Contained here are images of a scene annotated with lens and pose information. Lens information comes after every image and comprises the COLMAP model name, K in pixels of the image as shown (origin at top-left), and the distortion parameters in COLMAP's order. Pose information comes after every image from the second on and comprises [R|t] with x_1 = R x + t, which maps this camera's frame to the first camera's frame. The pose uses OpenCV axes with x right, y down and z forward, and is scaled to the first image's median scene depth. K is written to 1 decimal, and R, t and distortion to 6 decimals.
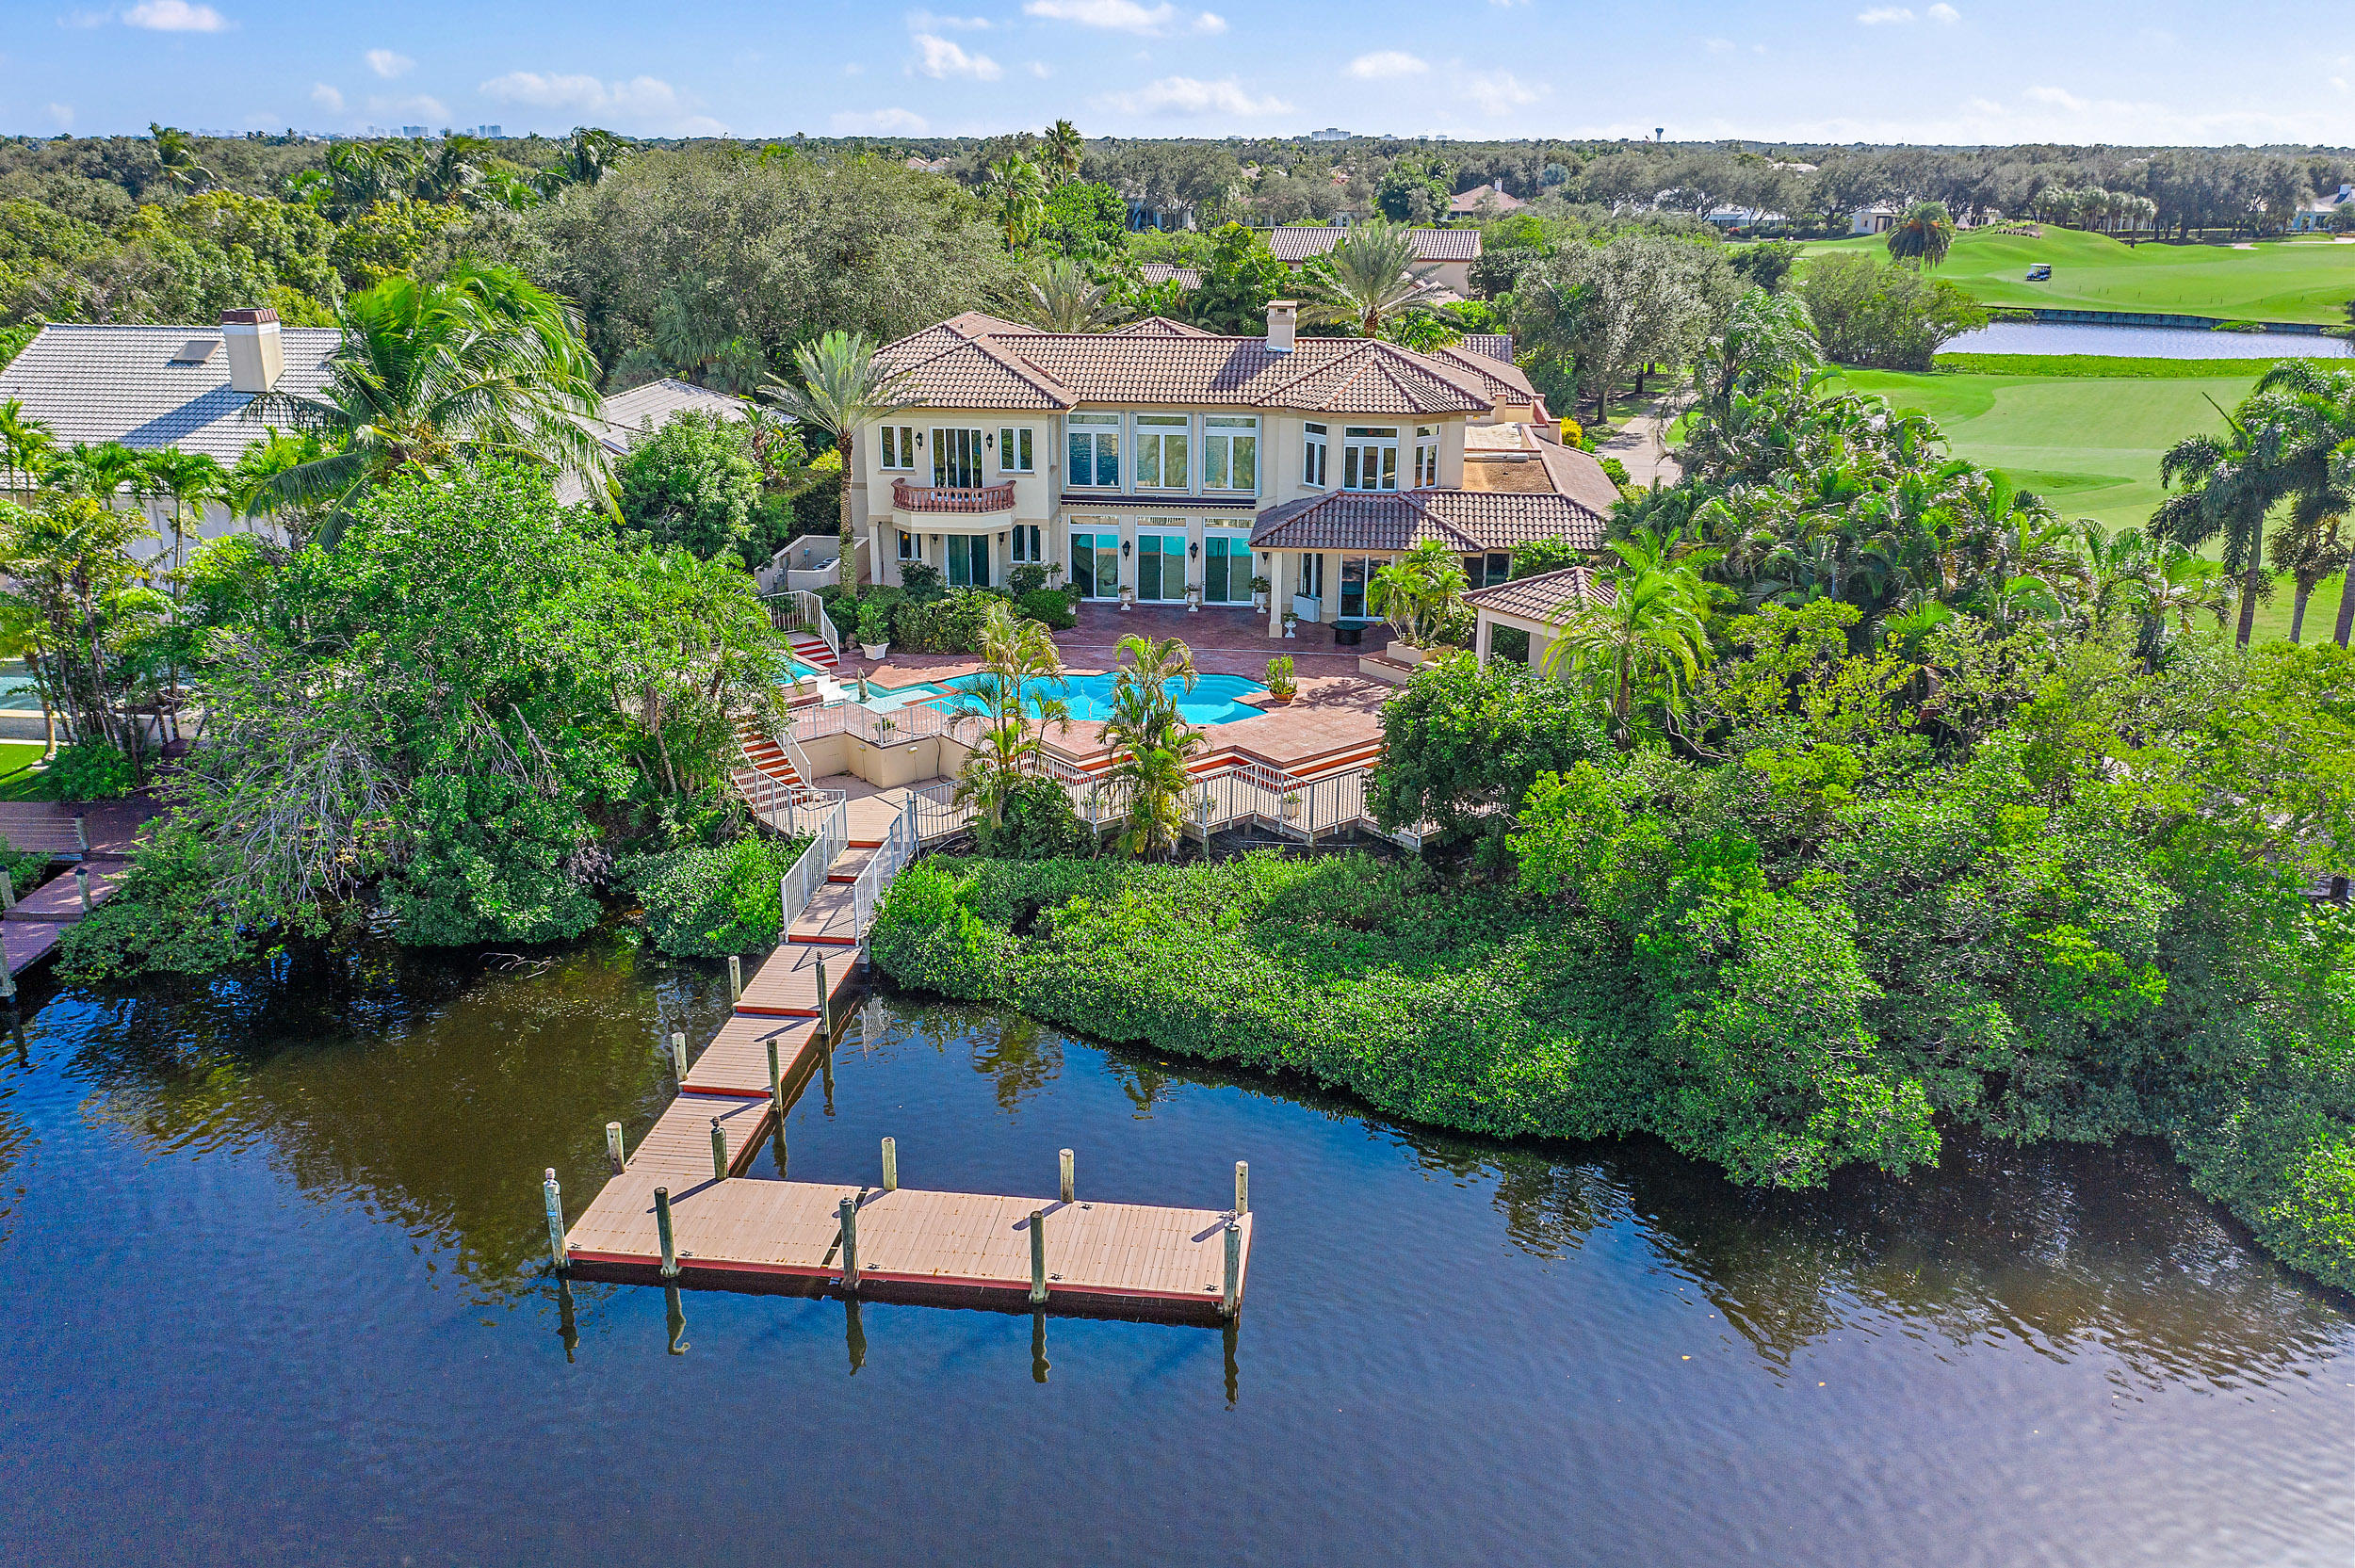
lens RADIAL K [[1893.2, 0, 1177.5], [0, 1893.2, 784.0], [0, 0, 1]] dist [-0.014990, -0.002008]
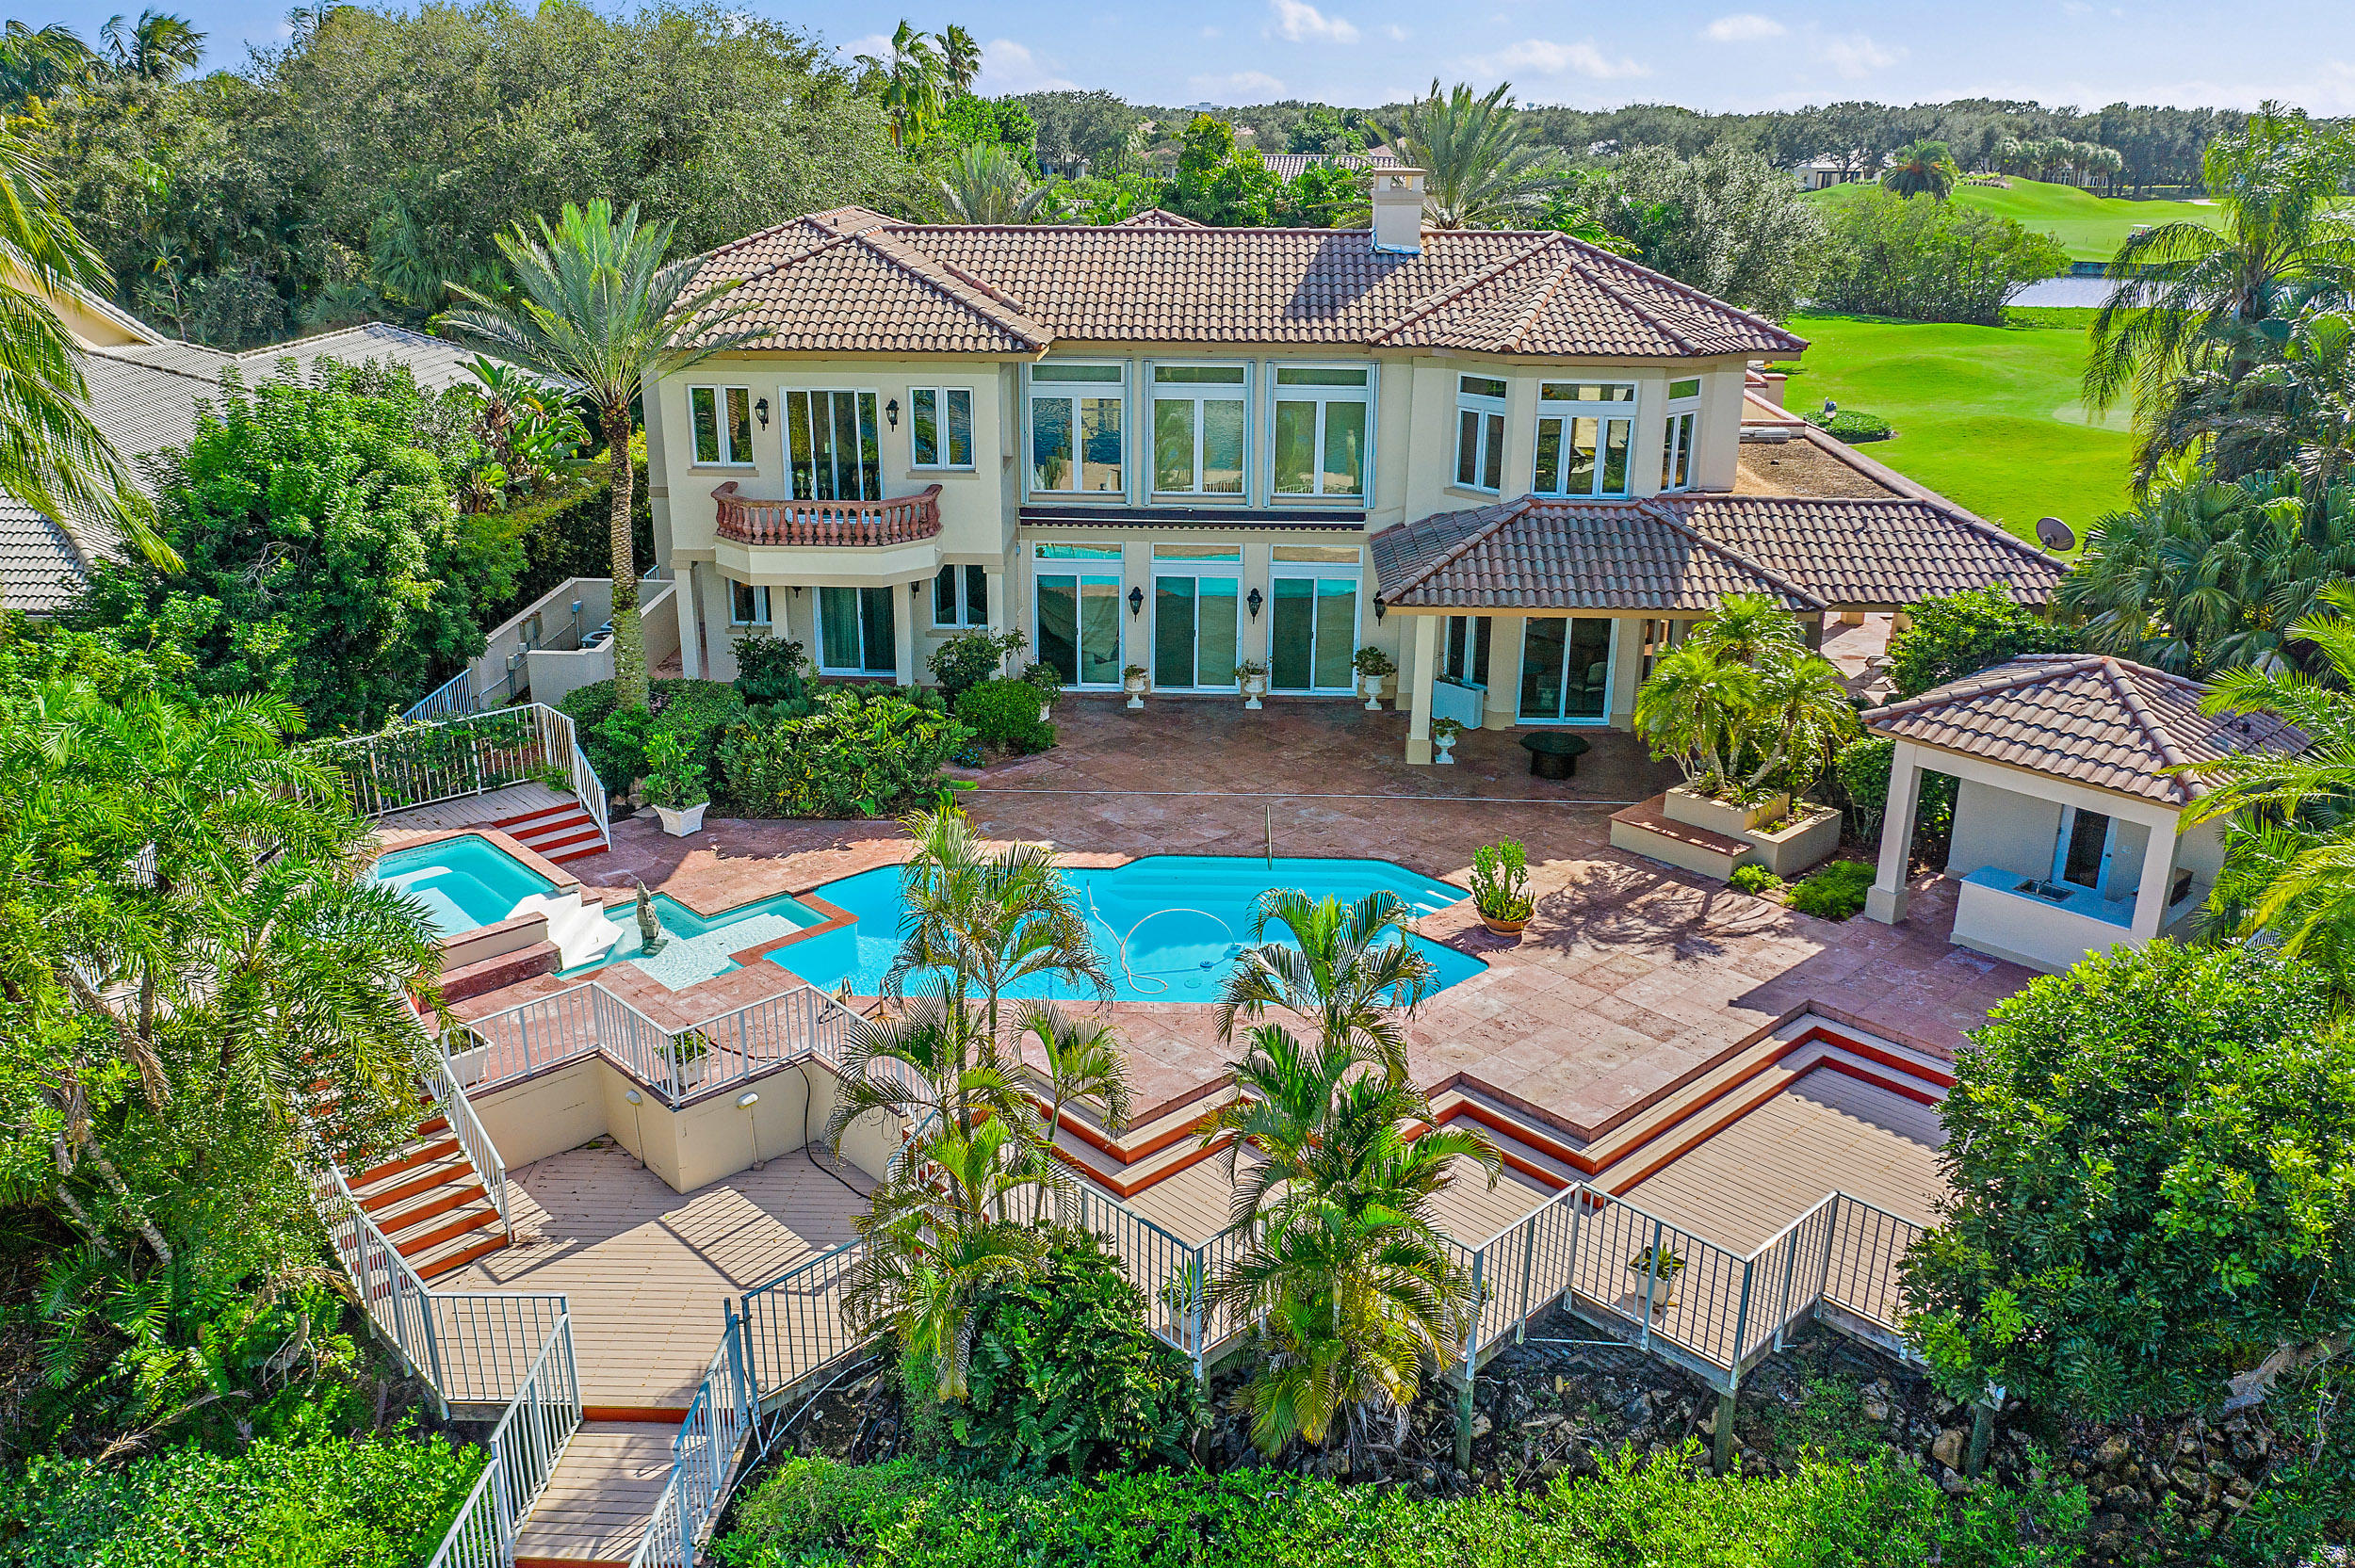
lens RADIAL K [[1893.2, 0, 1177.5], [0, 1893.2, 784.0], [0, 0, 1]] dist [-0.014990, -0.002008]
pose [[0.997932, -0.019709, 0.061188, -0.052762], [0.019006, 0.999747, 0.012049, -0.079397], [-0.061410, -0.010862, 0.998053, 0.449828]]
